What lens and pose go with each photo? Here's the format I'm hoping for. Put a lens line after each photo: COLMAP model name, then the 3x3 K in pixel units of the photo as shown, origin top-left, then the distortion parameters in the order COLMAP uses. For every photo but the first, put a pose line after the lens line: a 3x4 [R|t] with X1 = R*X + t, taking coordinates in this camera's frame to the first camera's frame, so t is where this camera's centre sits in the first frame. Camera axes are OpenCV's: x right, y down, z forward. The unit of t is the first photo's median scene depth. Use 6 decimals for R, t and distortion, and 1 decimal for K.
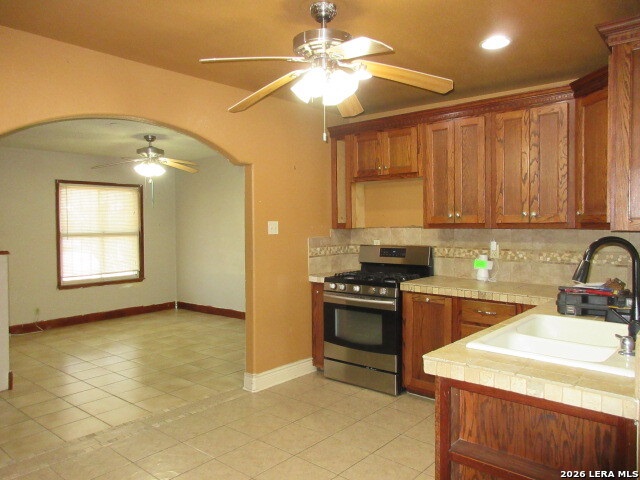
lens RADIAL K [[479.0, 0, 320.4], [0, 479.0, 241.2], [0, 0, 1]] dist [0.008540, -0.004041]
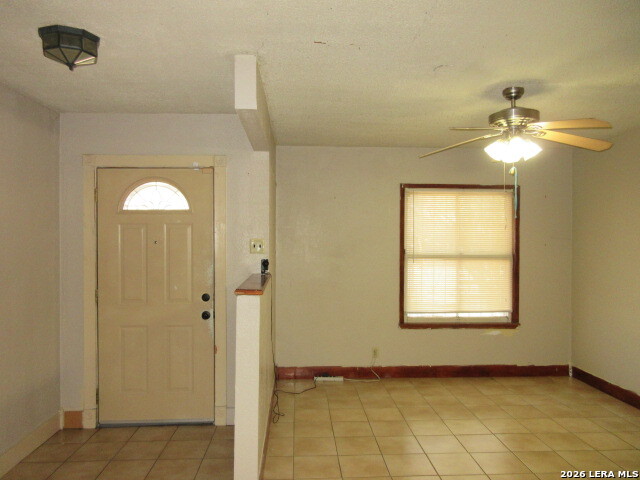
lens RADIAL K [[479.0, 0, 317.7], [0, 479.0, 234.2], [0, 0, 1]] dist [0.008540, -0.004041]
pose [[0.690058, 0.005613, -0.723732, -0.083667], [-0.036777, 0.998950, -0.027318, -0.020913], [0.722819, 0.045468, 0.689540, 0.357202]]
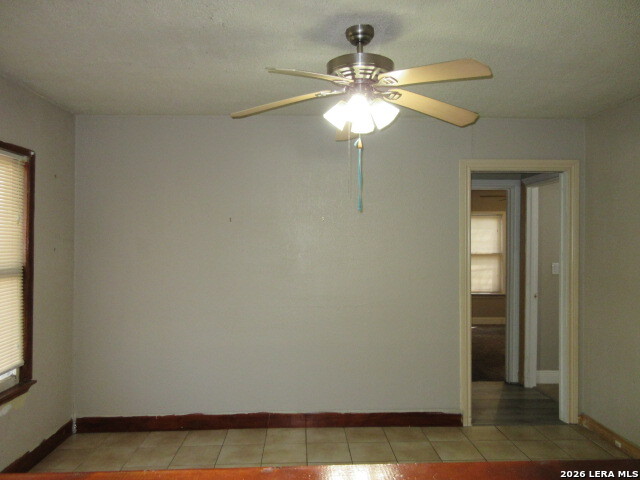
lens RADIAL K [[479.0, 0, 319.0], [0, 479.0, 237.4], [0, 0, 1]] dist [0.008540, -0.004041]
pose [[0.735612, 0.009150, 0.677341, -0.502165], [0.021474, 0.999091, -0.036818, -0.026433], [-0.677062, 0.041629, 0.734747, 0.576751]]
